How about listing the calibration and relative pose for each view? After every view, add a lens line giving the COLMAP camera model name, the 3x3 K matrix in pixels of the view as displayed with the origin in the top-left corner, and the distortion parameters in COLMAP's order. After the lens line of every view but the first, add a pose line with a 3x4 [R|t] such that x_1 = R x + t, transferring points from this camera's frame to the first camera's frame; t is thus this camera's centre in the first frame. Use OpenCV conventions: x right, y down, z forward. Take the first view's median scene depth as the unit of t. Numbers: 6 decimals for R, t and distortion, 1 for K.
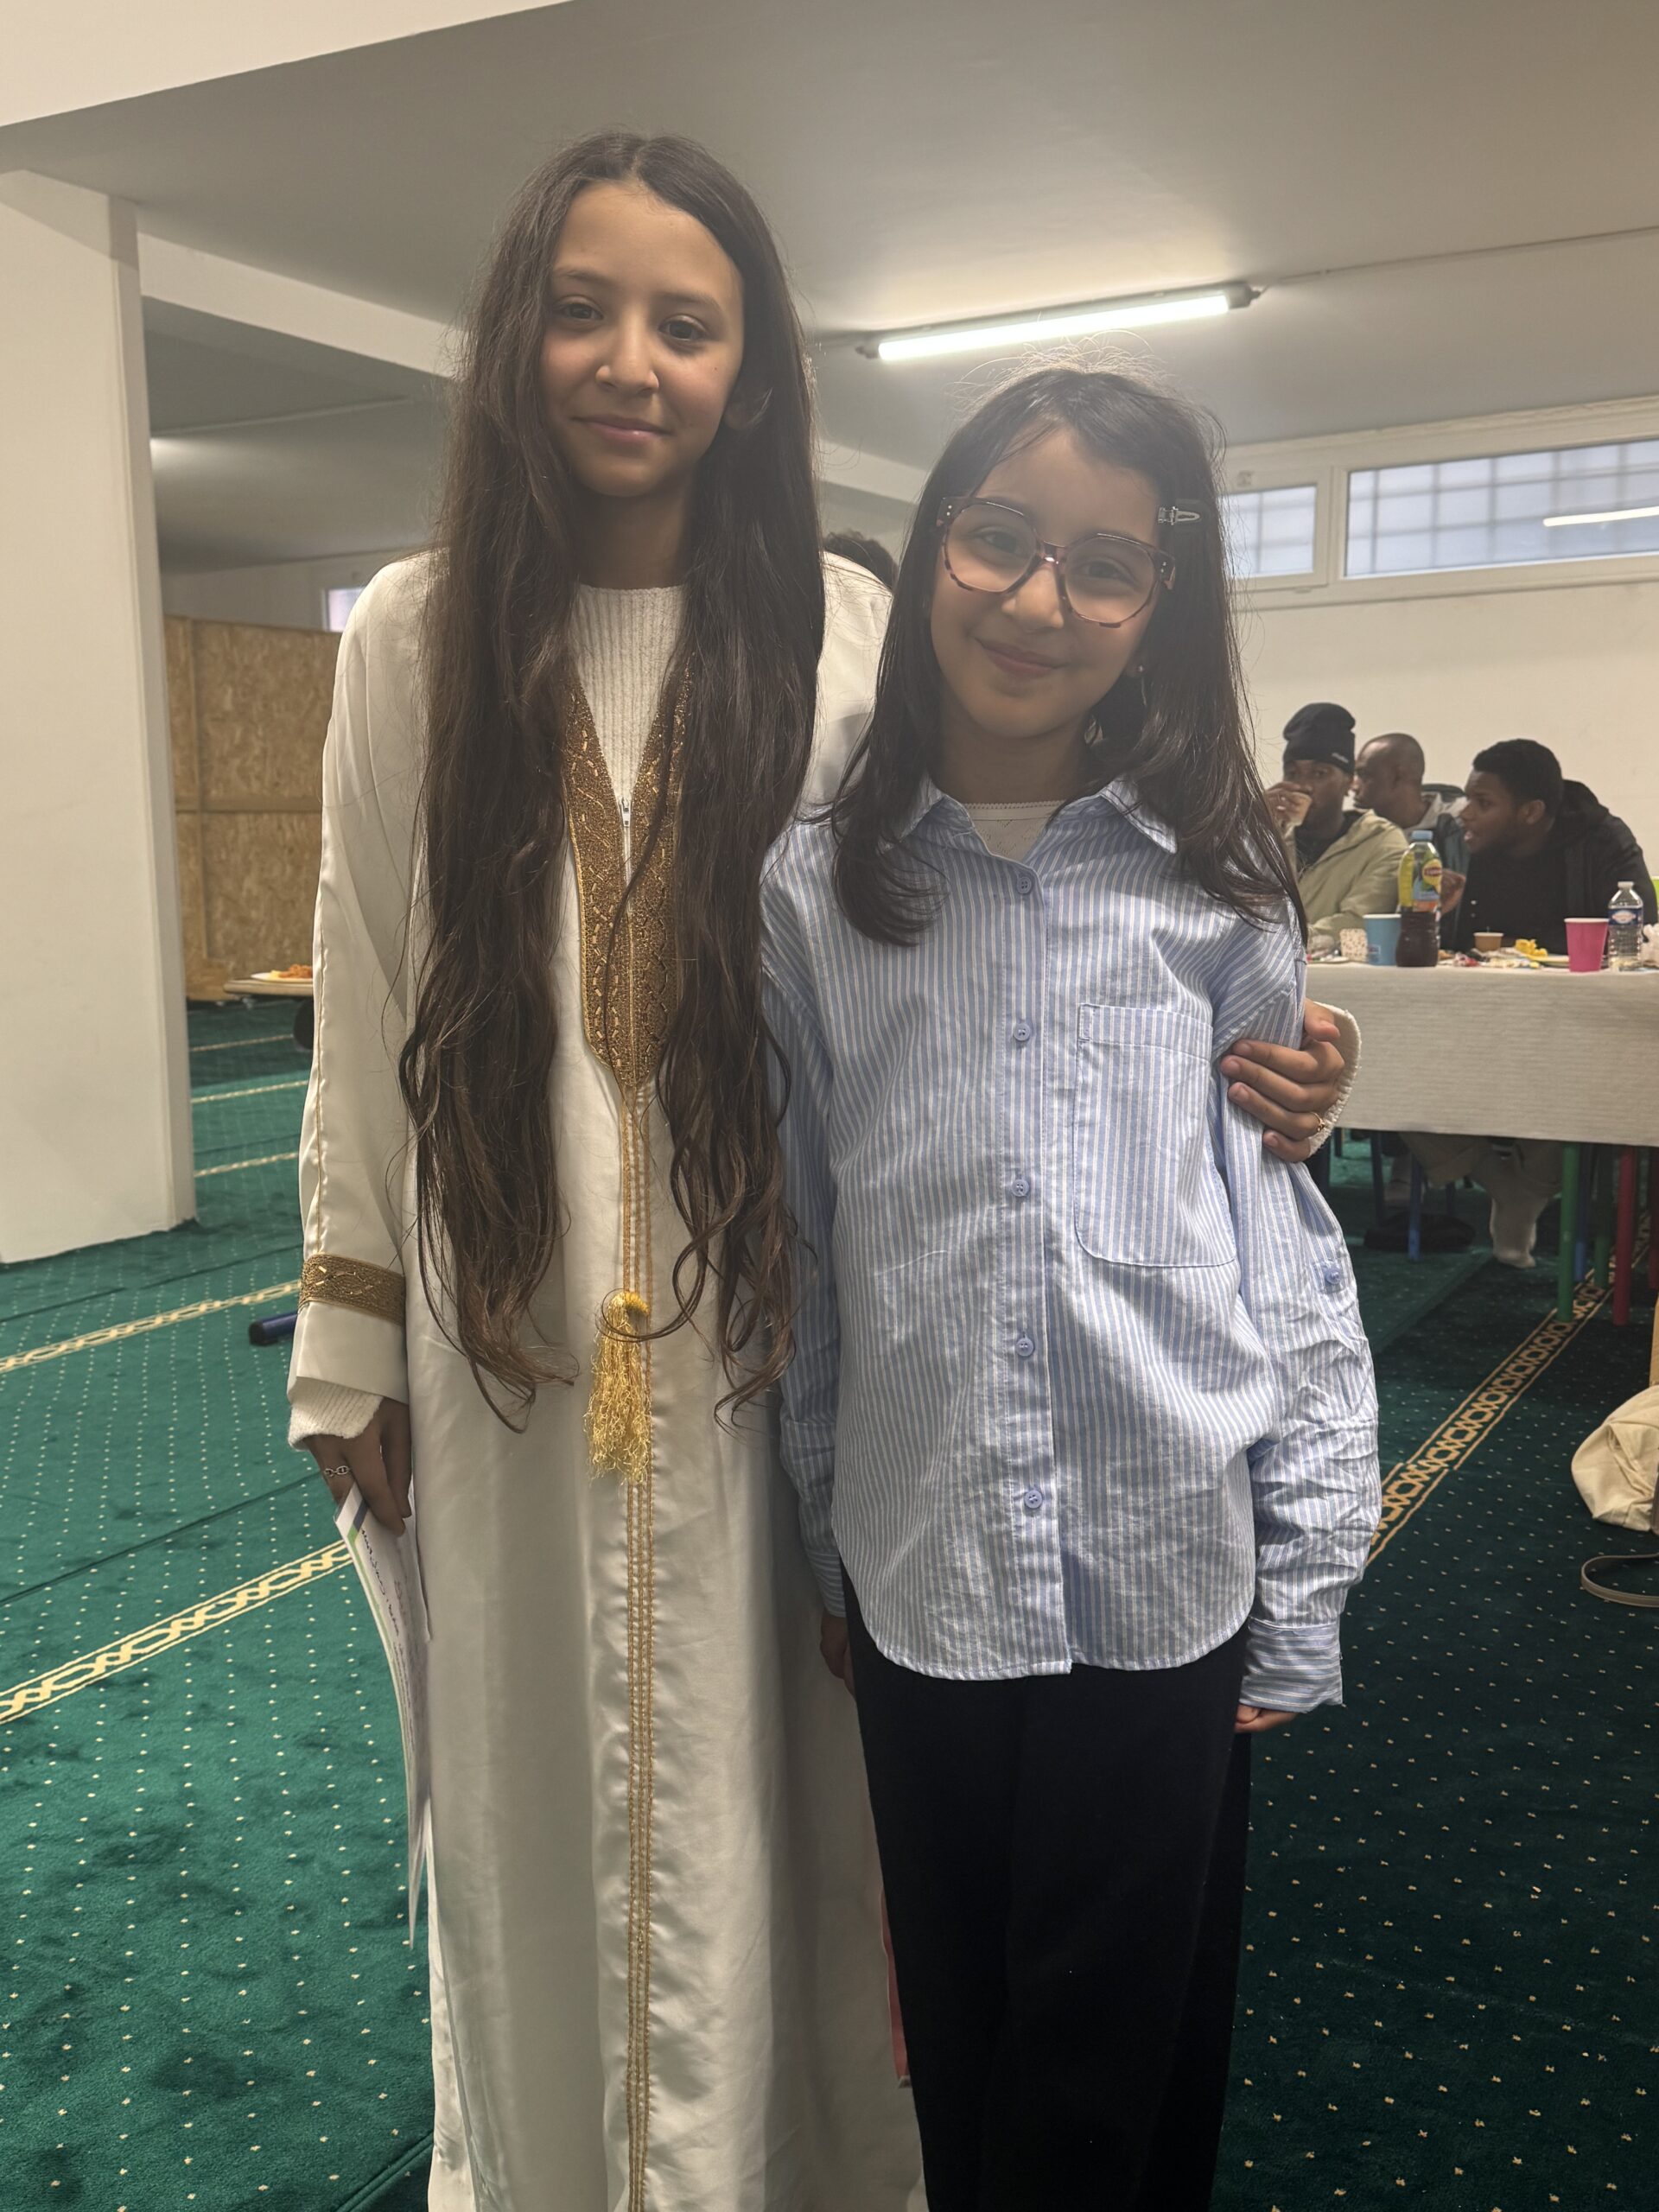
lens RADIAL K [[2226.7, 0, 827.4], [0, 2226.7, 1098.2], [0, 0, 1]] dist [0.085186, 0.000000]
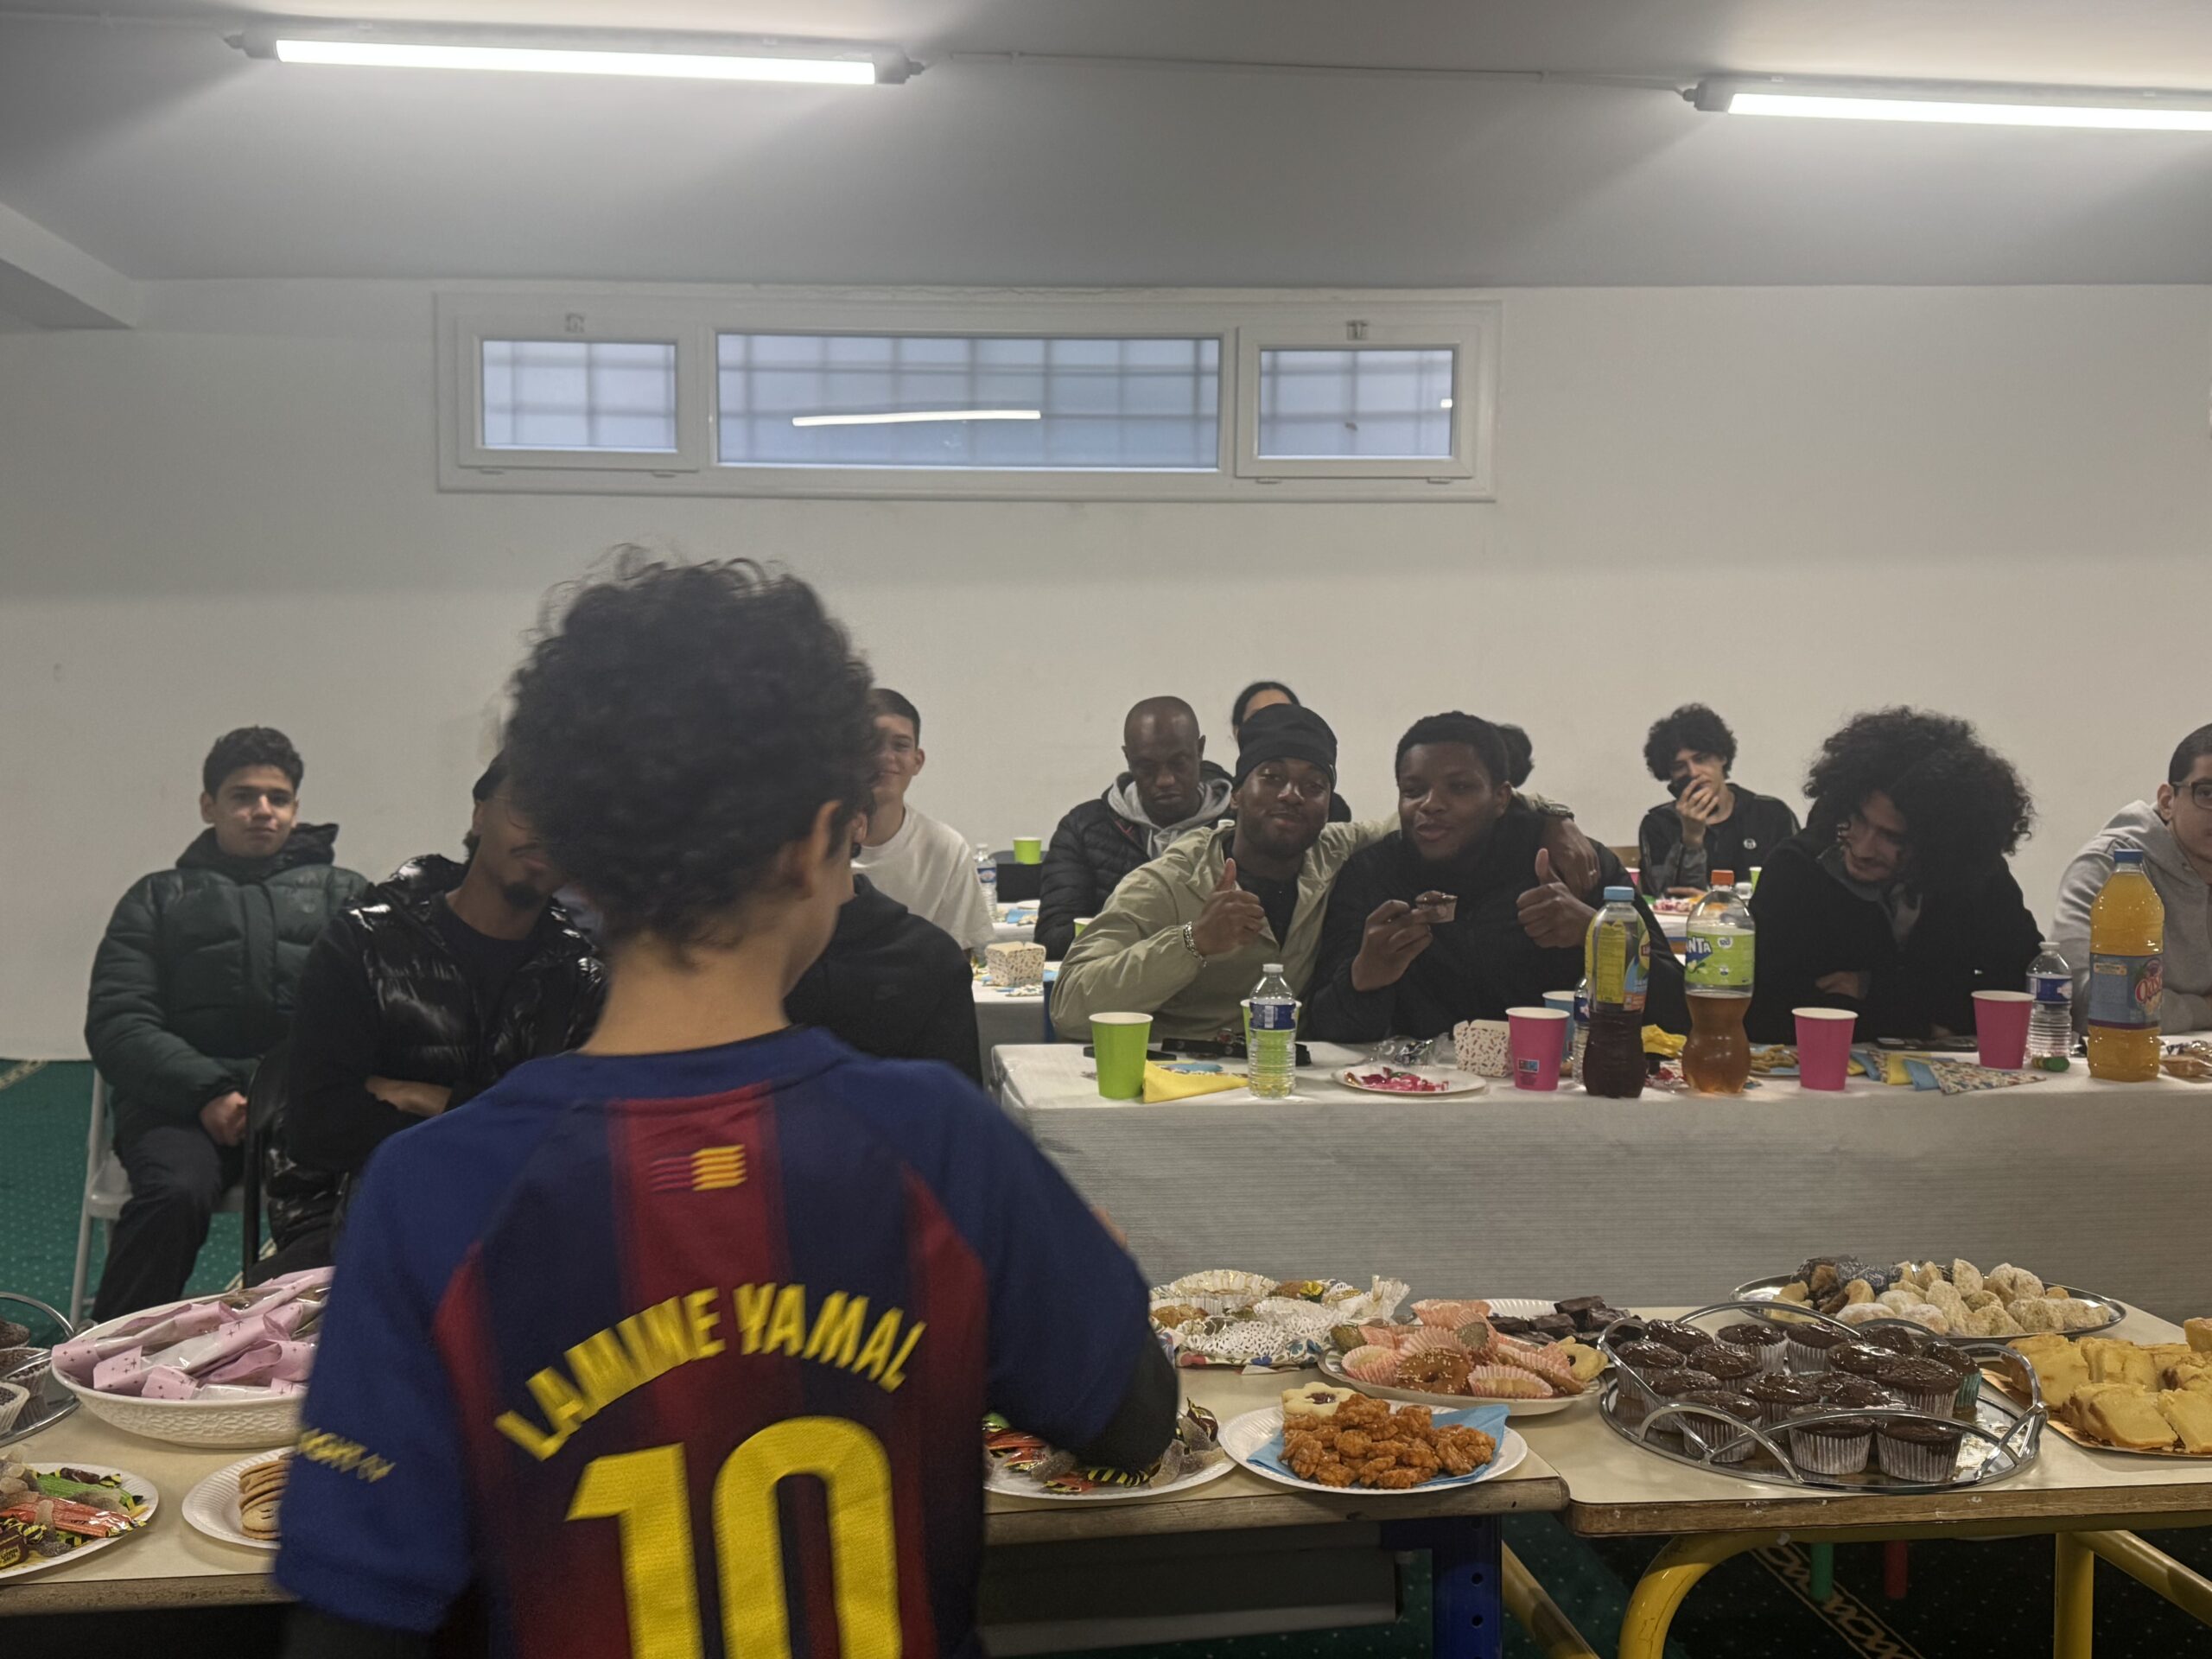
lens RADIAL K [[2226.7, 0, 1095.0], [0, 2226.7, 827.3], [0, 0, 1]] dist [0.085186, 0.000000]
pose [[0.802470, -0.021394, 0.596309, -0.134067], [0.059434, 0.997253, -0.044202, -0.062440], [-0.593726, 0.070912, 0.801537, 0.304368]]
